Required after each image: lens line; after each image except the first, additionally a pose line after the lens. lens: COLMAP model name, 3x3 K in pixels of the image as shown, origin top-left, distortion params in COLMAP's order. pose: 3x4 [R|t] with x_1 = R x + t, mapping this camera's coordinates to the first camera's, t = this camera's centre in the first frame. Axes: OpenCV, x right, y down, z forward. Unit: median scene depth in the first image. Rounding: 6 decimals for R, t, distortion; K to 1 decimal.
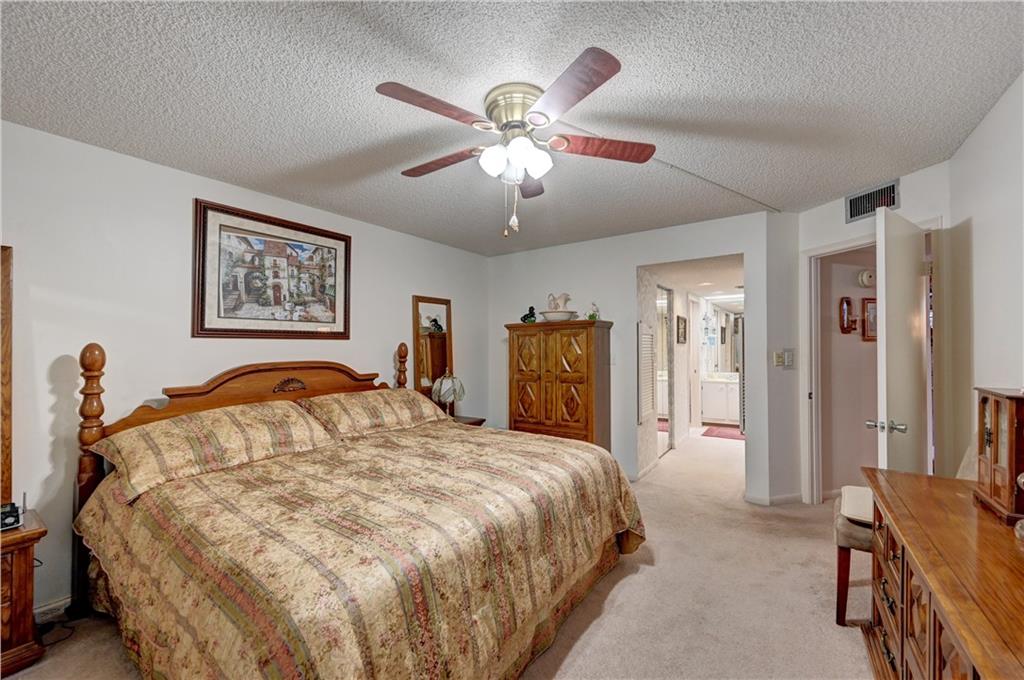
lens RADIAL K [[407.9, 0, 526.9], [0, 407.9, 339.0], [0, 0, 1]] dist [0.001280, -0.000031]
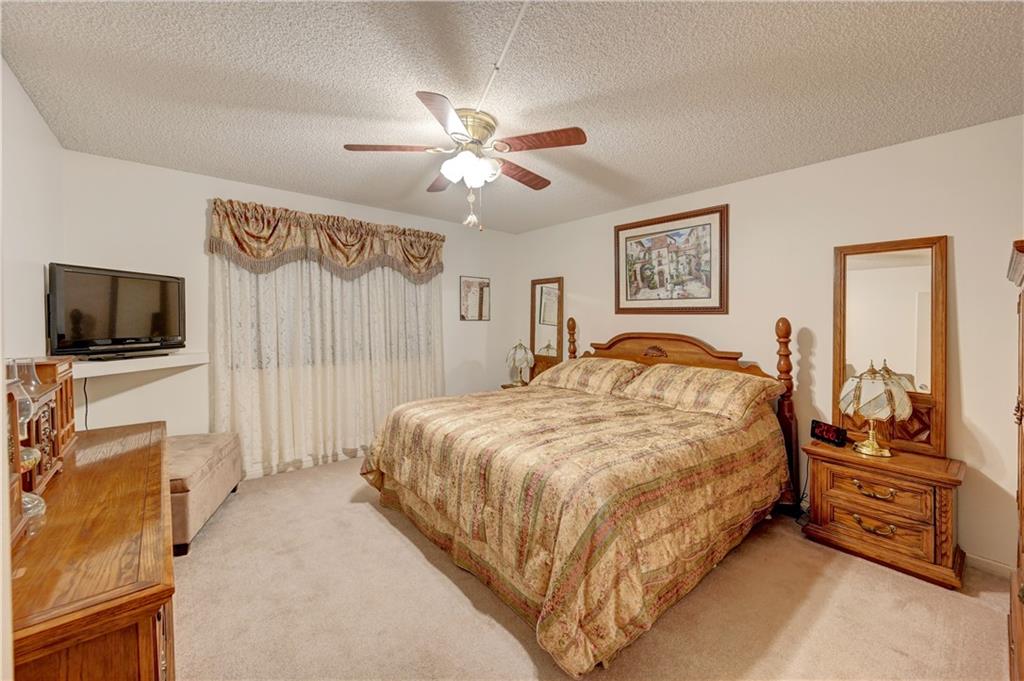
lens RADIAL K [[396.7, 0, 524.6], [0, 396.7, 337.9], [0, 0, 1]] dist [0.000895, 0.000076]
pose [[-0.252983, 0.052643, -0.966038, 0.636582], [0.010073, 0.998608, 0.051780, 0.004411], [0.967418, 0.003368, -0.253161, 0.852254]]
